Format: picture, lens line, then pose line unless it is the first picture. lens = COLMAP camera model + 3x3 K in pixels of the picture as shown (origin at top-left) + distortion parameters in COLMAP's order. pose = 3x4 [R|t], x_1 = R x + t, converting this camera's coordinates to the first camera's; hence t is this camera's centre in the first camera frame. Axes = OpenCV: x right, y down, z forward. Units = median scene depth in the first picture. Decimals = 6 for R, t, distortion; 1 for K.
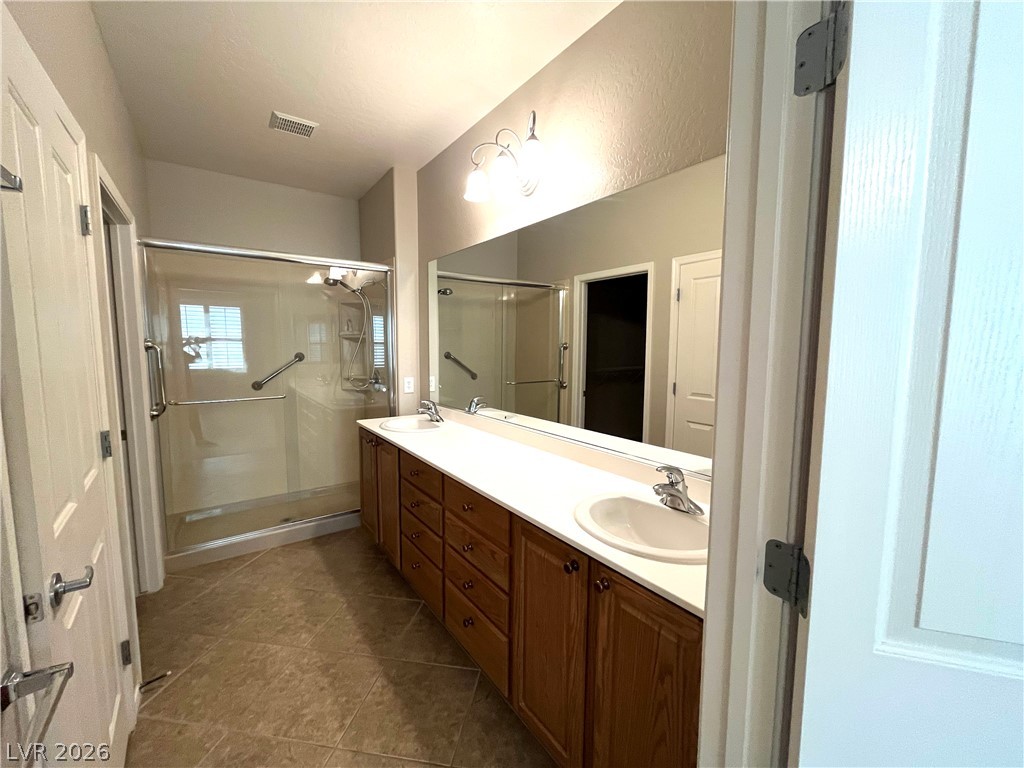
lens RADIAL K [[415.8, 0, 515.5], [0, 415.8, 385.5], [0, 0, 1]] dist [-0.003865, -0.000241]
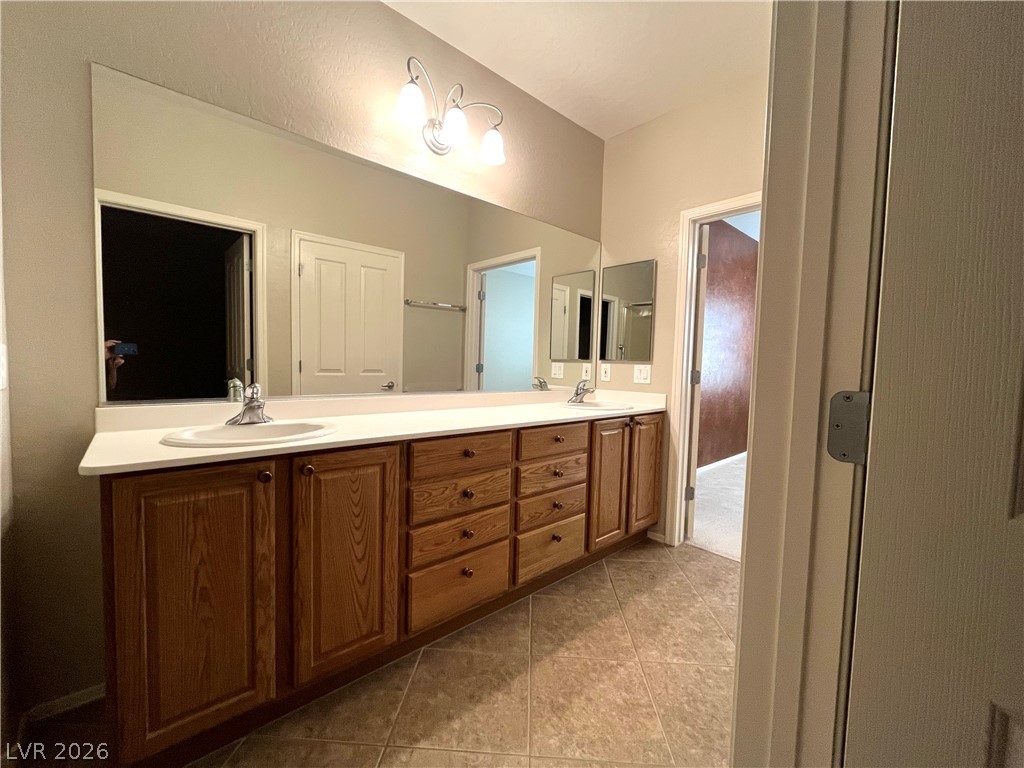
lens RADIAL K [[415.8, 0, 515.5], [0, 415.8, 385.5], [0, 0, 1]] dist [-0.003865, -0.000241]
pose [[-0.109516, -0.060240, 0.992158, -1.236295], [0.069321, 0.995269, 0.068080, 0.041119], [-0.991565, 0.076233, -0.104822, 1.184789]]
